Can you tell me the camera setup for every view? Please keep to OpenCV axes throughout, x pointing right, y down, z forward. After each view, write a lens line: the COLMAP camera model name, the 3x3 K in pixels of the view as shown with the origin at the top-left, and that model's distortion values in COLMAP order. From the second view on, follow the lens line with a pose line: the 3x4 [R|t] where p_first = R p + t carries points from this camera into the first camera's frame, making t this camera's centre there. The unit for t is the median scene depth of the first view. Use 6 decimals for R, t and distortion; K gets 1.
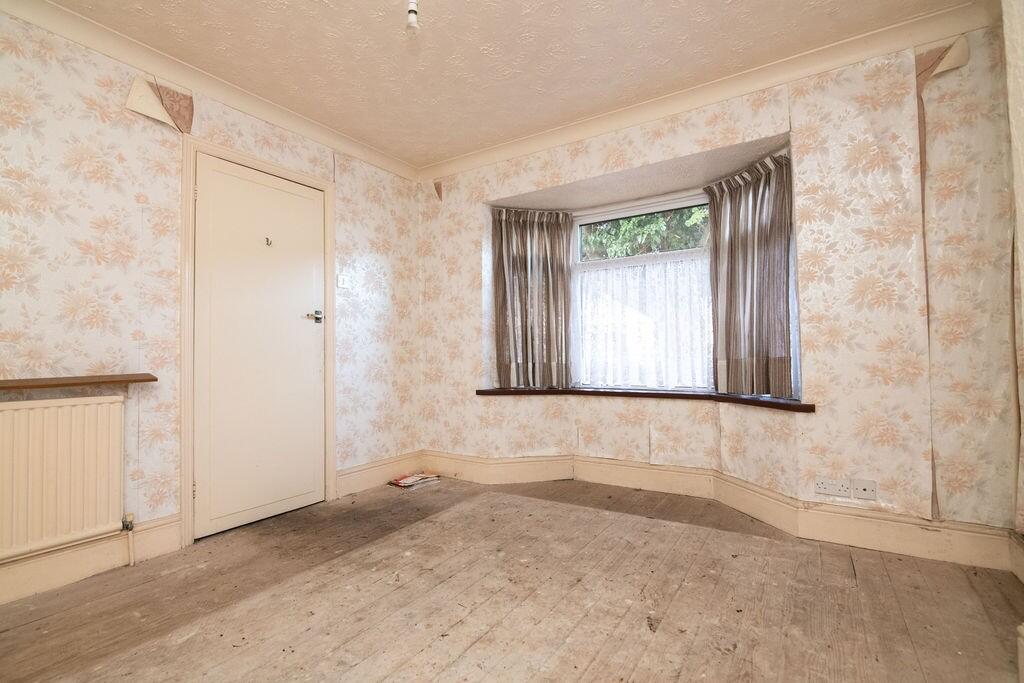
lens RADIAL K [[474.4, 0, 512.0], [0, 474.4, 341.5], [0, 0, 1]] dist [-0.017752, 0.000133]
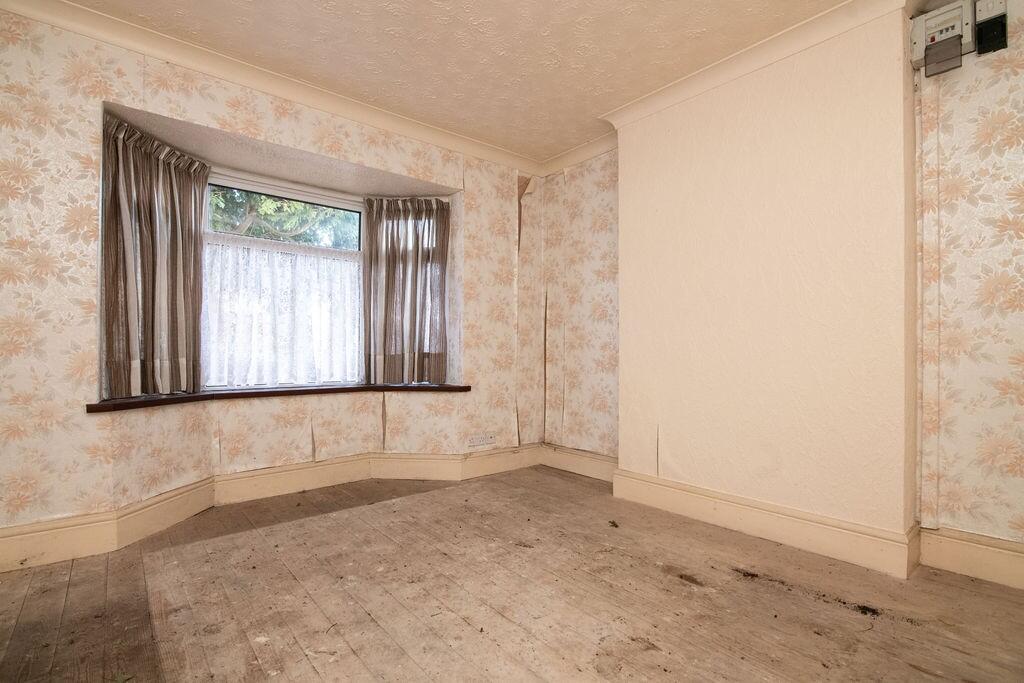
lens RADIAL K [[490.4, 0, 507.4], [0, 490.4, 348.4], [0, 0, 1]] dist [-0.012836, 0.000316]
pose [[0.286667, 0.014005, 0.957928, -0.651000], [-0.033032, 0.999443, -0.004727, 0.018975], [-0.957461, -0.030287, 0.286970, 0.388326]]
